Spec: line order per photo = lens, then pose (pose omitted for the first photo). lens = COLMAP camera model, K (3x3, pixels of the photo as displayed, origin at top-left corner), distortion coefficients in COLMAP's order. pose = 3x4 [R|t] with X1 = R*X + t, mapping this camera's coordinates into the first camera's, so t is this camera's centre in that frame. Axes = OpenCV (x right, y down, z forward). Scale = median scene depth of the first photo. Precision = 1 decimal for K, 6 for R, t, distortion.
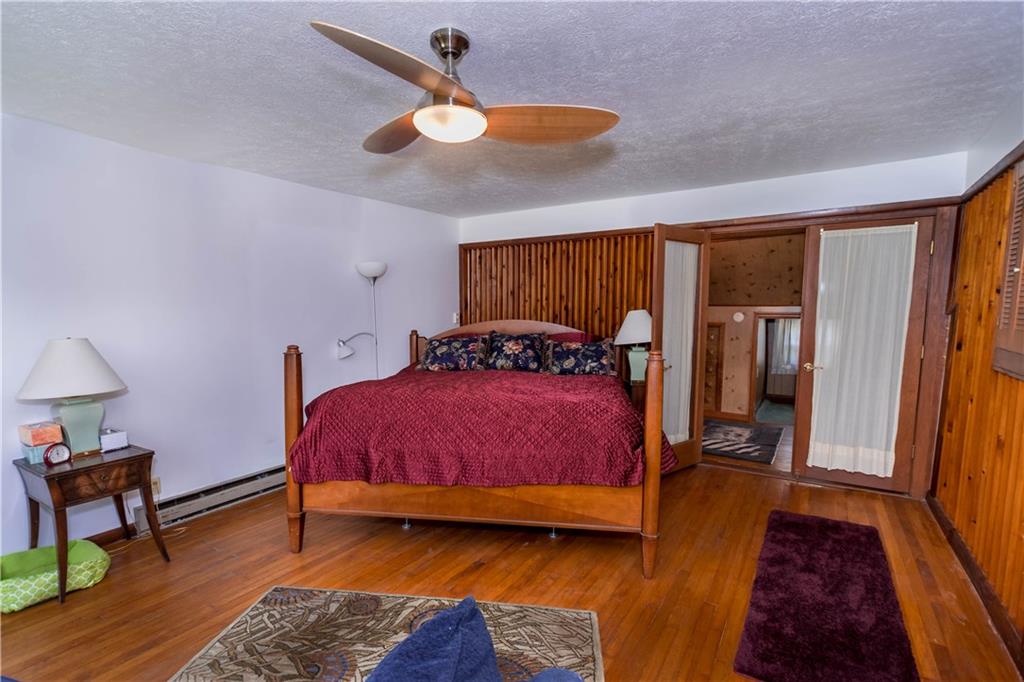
lens RADIAL K [[494.9, 0, 509.6], [0, 494.9, 357.5], [0, 0, 1]] dist [-0.013618, 0.000208]
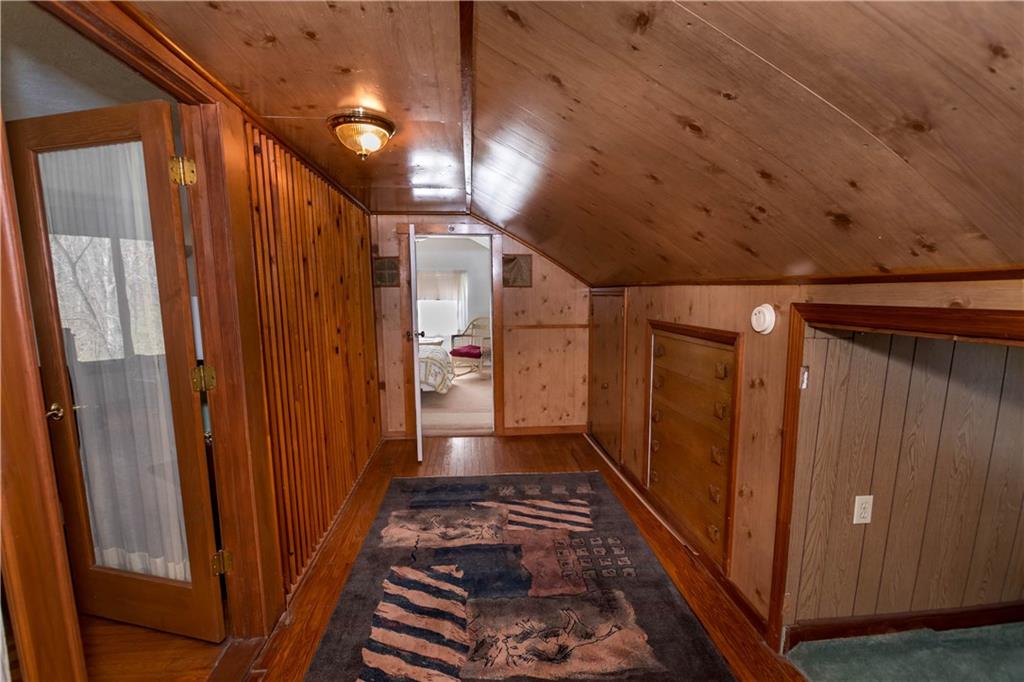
lens RADIAL K [[494.9, 0, 509.6], [0, 494.9, 357.5], [0, 0, 1]] dist [-0.013618, 0.000208]
pose [[0.612061, 0.110556, -0.783045, 0.680315], [-0.080823, 0.993740, 0.077129, -0.074763], [0.786670, 0.016081, 0.617165, 0.740583]]
